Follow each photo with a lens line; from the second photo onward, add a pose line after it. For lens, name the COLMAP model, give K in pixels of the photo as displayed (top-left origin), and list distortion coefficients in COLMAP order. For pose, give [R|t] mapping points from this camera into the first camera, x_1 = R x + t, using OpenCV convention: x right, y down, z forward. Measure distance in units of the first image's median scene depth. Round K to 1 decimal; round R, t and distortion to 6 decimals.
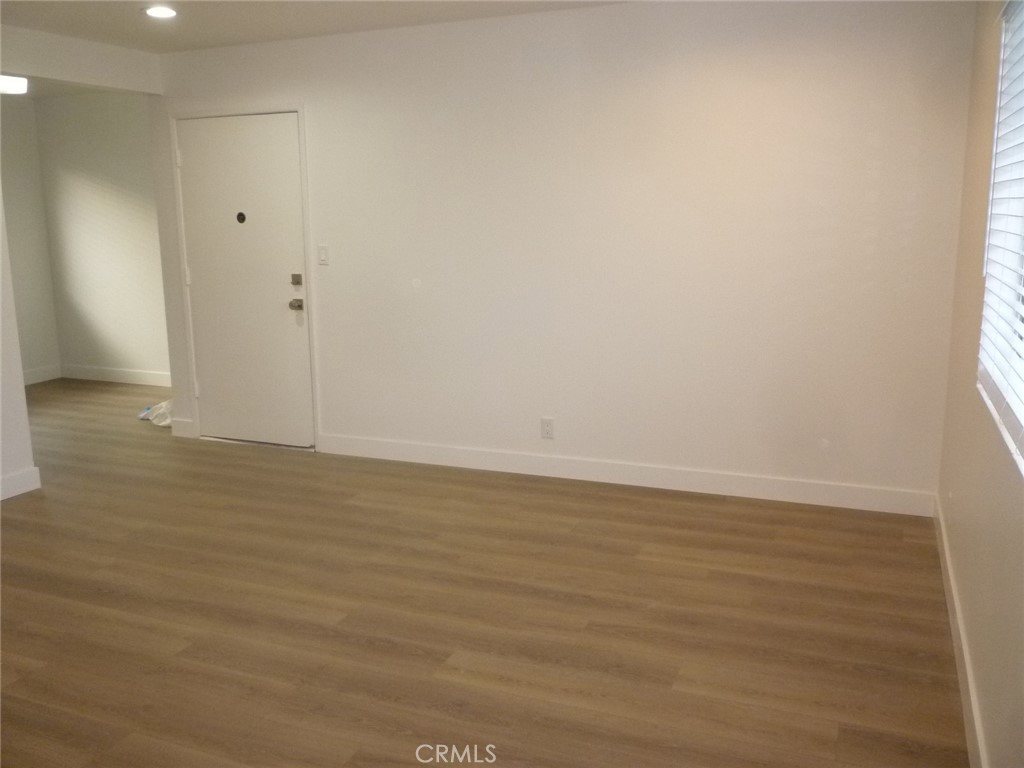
lens RADIAL K [[883.8, 0, 512.0], [0, 883.8, 384.0], [0, 0, 1]] dist [-0.038708, 0.019843]
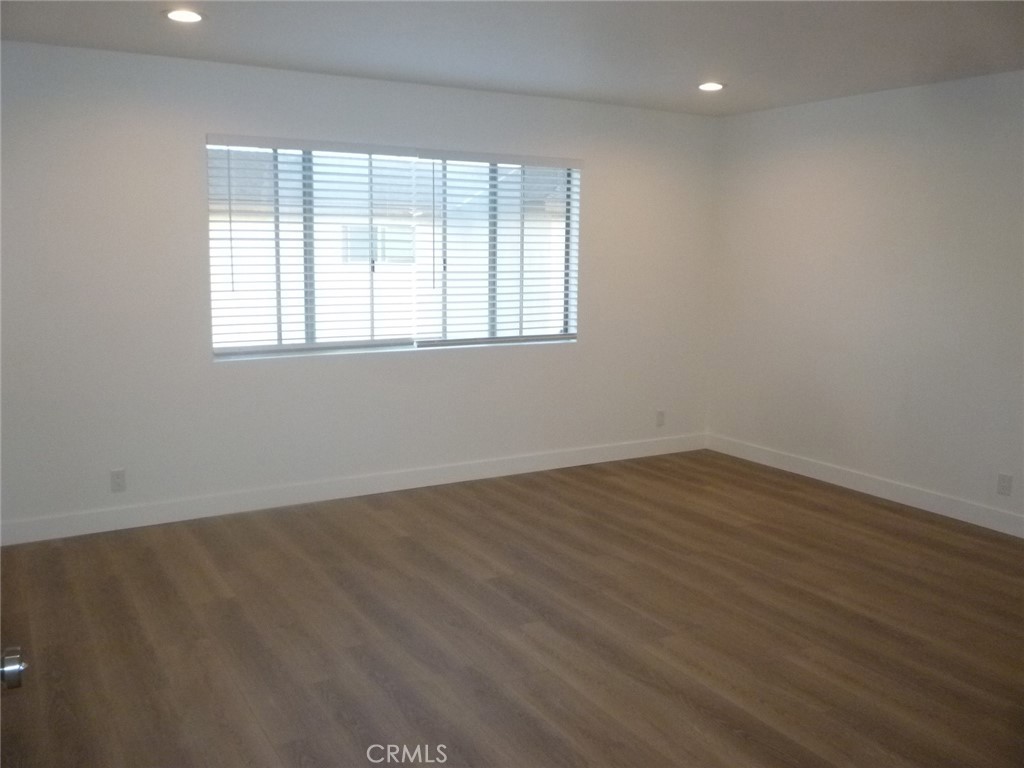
lens RADIAL K [[883.8, 0, 512.0], [0, 883.8, 384.0], [0, 0, 1]] dist [-0.038708, 0.019843]
pose [[-0.798880, -0.090387, 0.594660, -0.799588], [0.115919, 0.946976, 0.299665, -0.344582], [-0.590215, 0.308329, -0.746043, 1.731260]]
